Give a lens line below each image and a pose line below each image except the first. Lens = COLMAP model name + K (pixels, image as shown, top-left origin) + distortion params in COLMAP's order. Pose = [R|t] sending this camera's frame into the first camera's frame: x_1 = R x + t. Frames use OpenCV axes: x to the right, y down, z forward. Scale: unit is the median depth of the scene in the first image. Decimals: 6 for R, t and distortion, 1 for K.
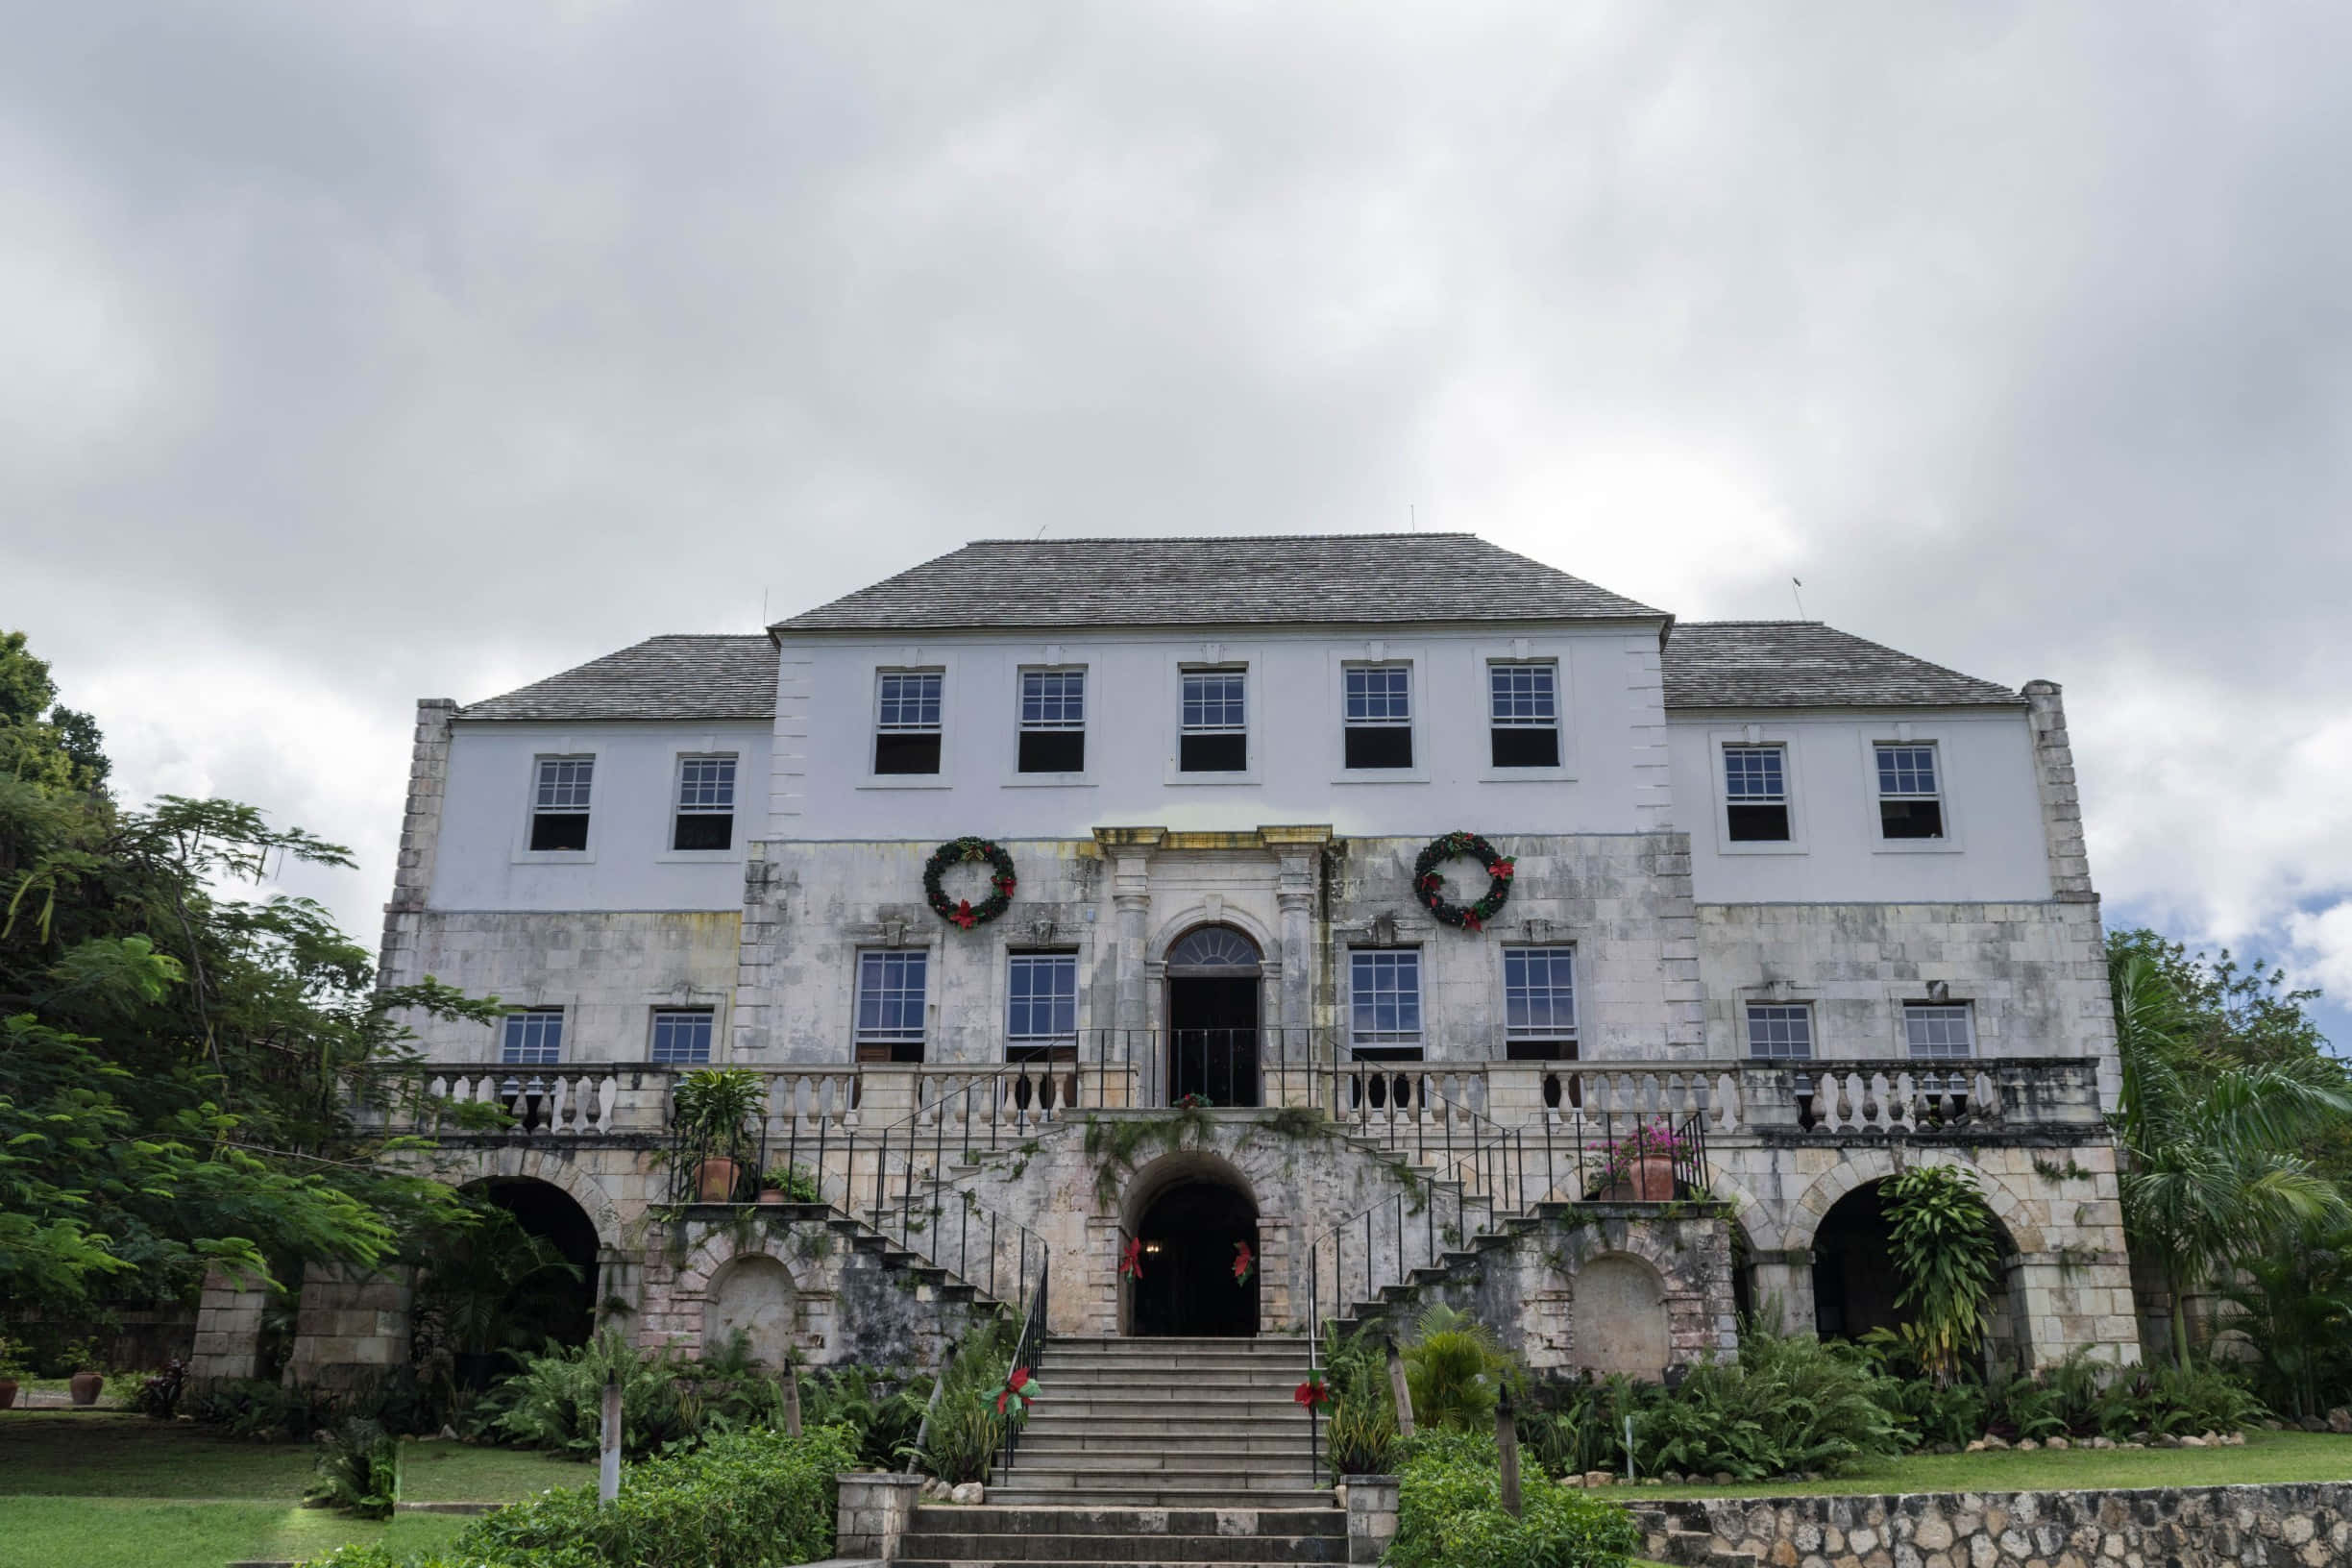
lens RADIAL K [[2022.0, 0, 1194.5], [0, 2022.0, 780.3], [0, 0, 1]] dist [-0.014892, 0.005537]
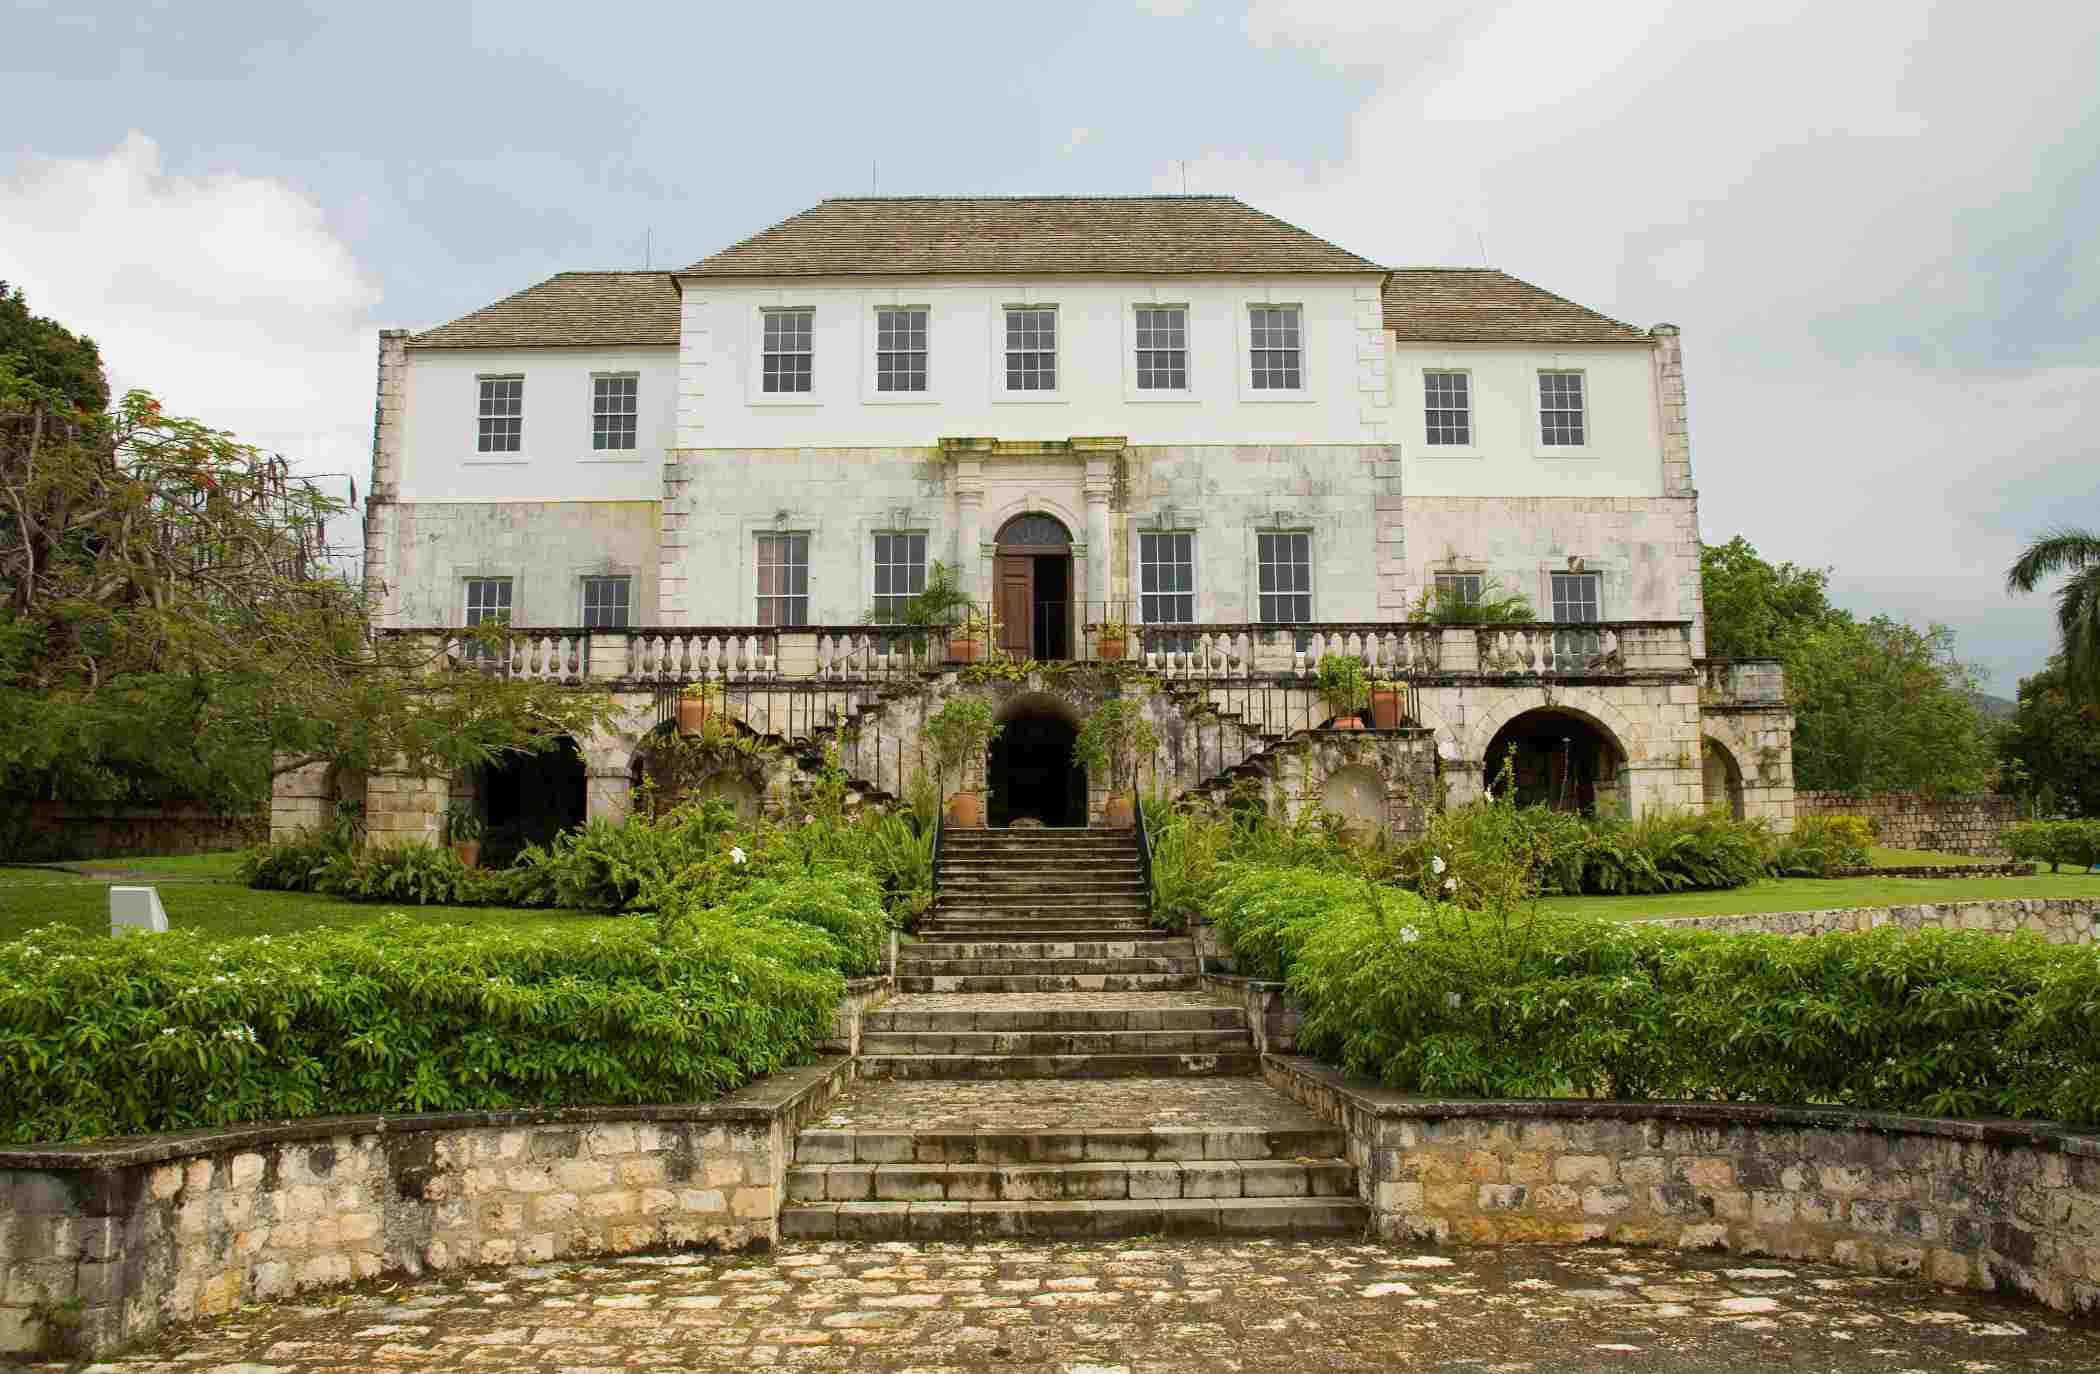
lens RADIAL K [[1727.7, 0, 1035.0], [0, 1727.7, 686.4], [0, 0, 1]] dist [-0.126635, 0.010644]
pose [[0.998358, -0.005532, 0.057008, -0.052403], [-0.005351, 0.981960, 0.189013, -0.028209], [-0.057025, -0.189008, 0.980318, -0.092692]]
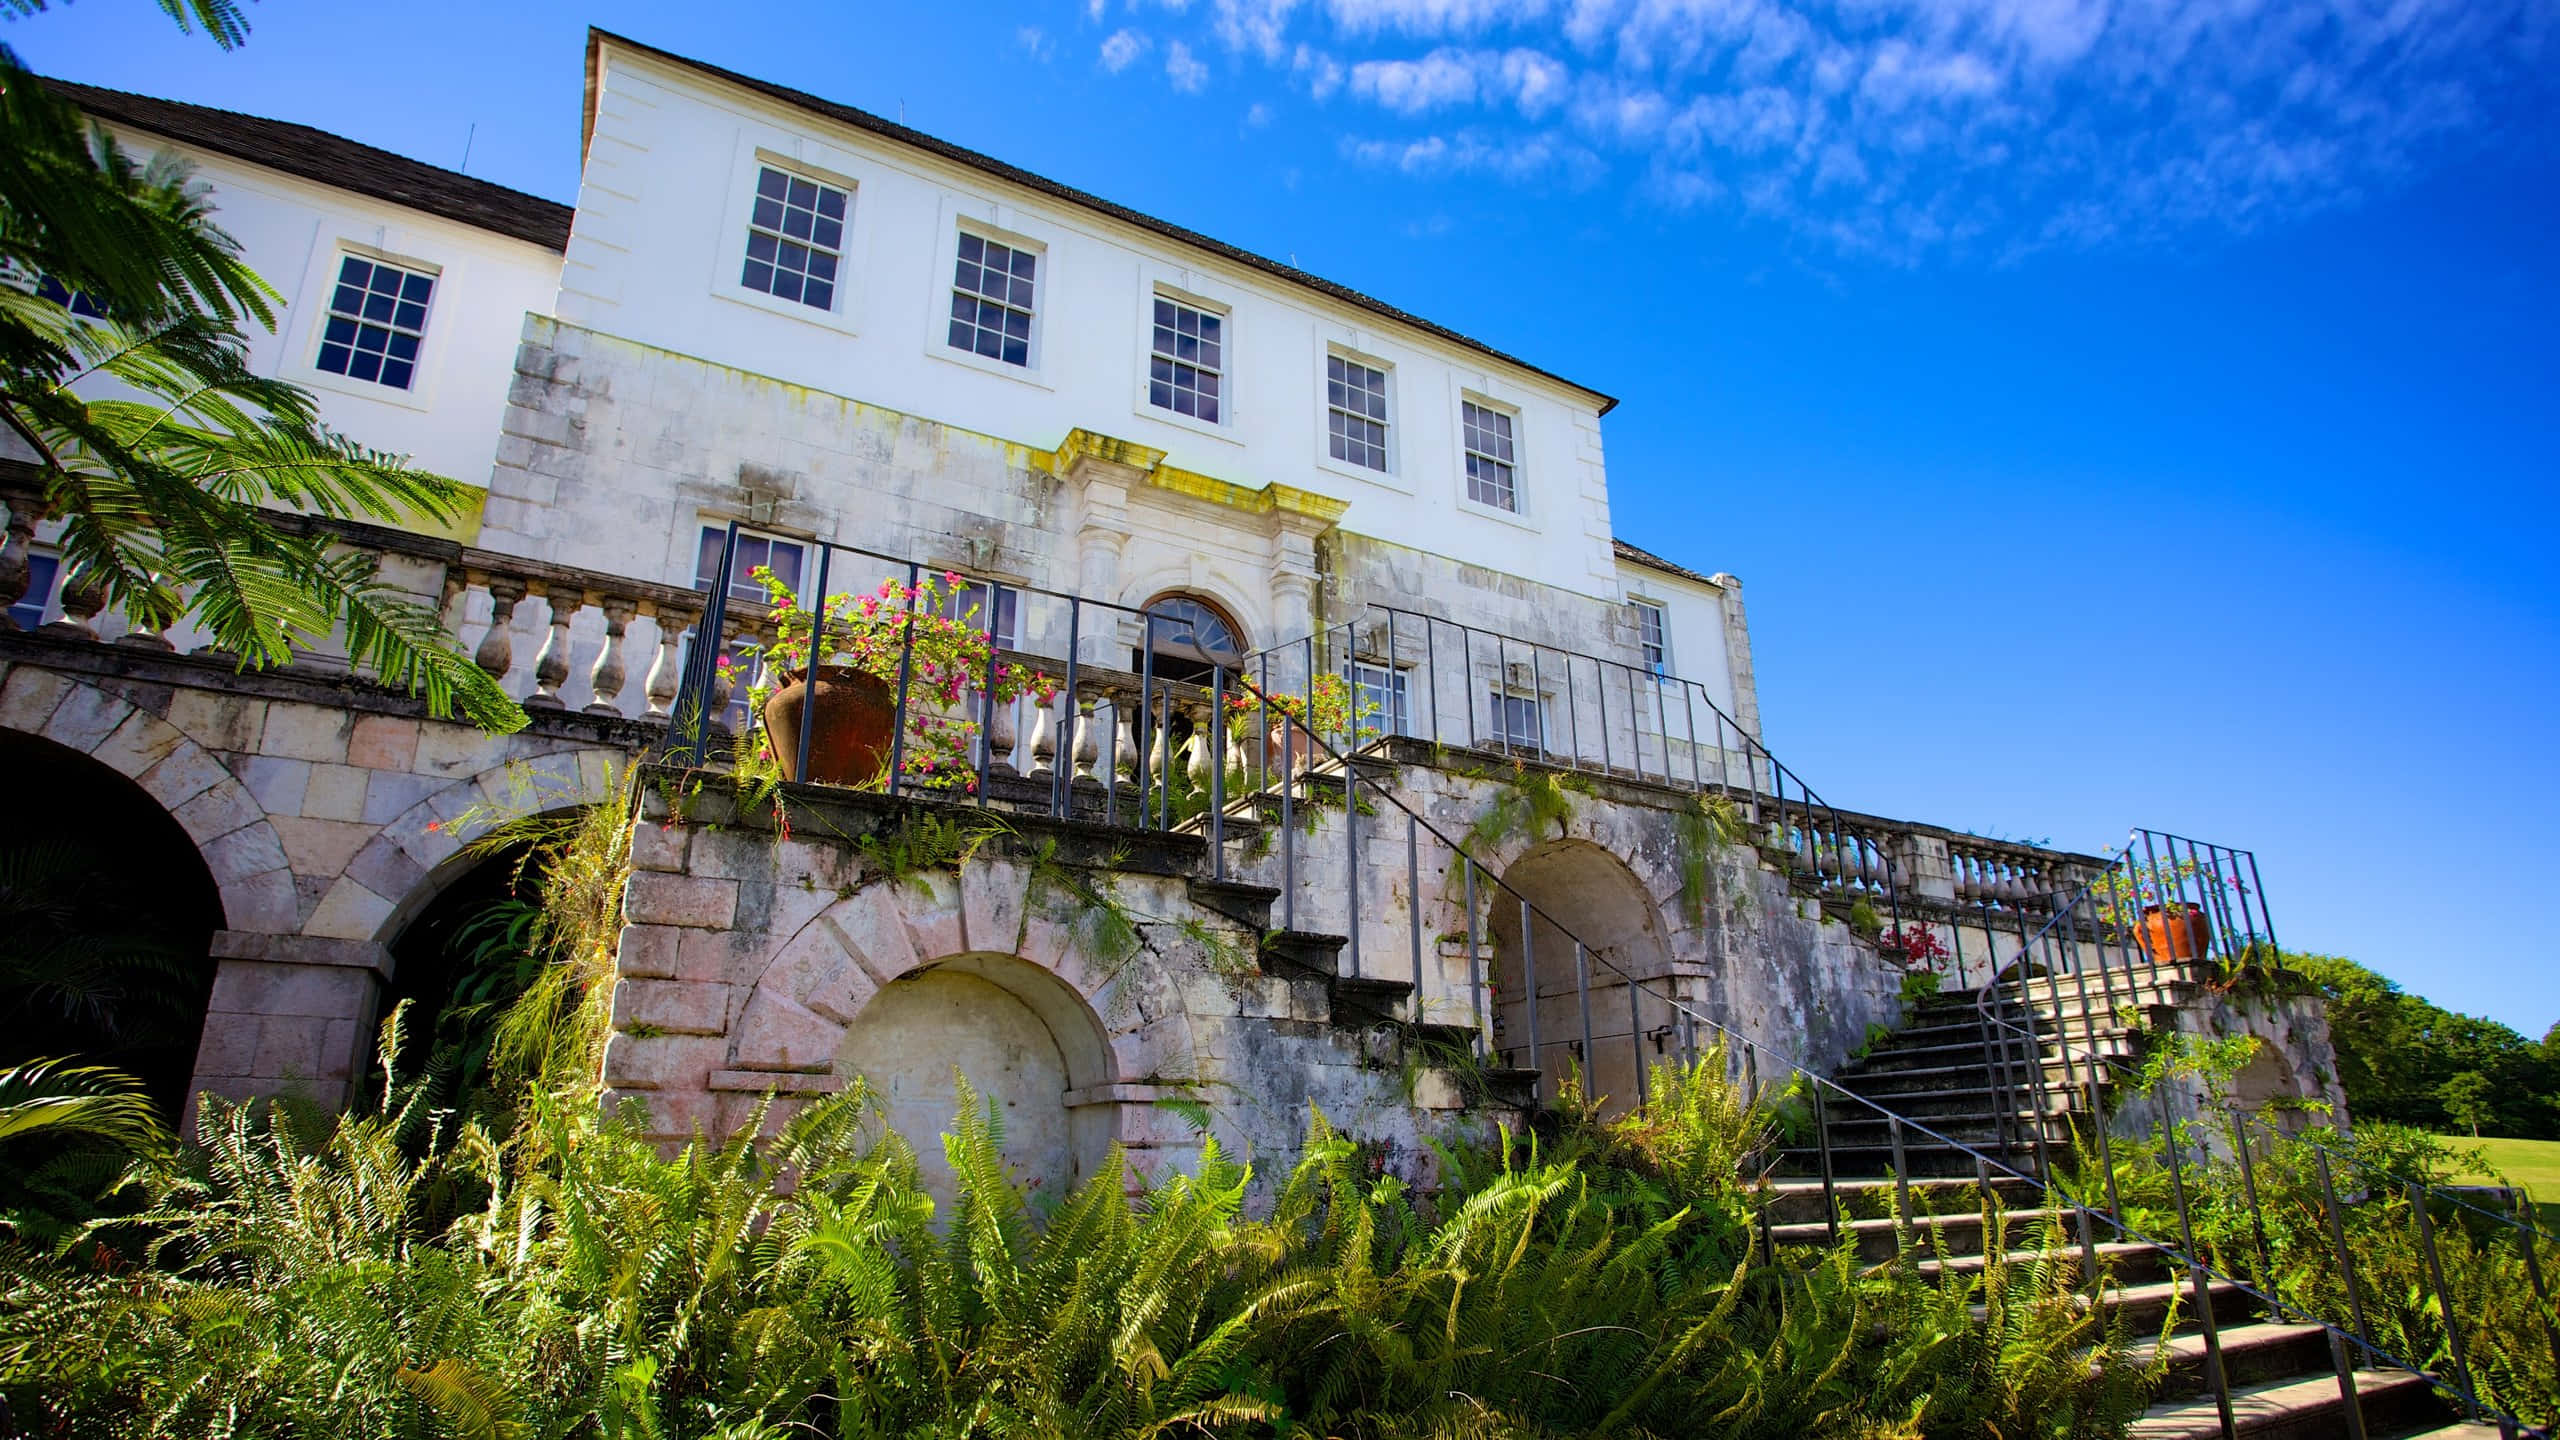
lens RADIAL K [[1262.0, 0, 1279.1], [0, 1262.0, 772.5], [0, 0, 1]] dist [-0.079079, 0.037936]
pose [[0.848075, 0.145994, 0.509366, -0.199677], [-0.163304, 0.986516, -0.010861, 0.138993], [-0.504083, -0.073970, 0.860481, 0.560128]]
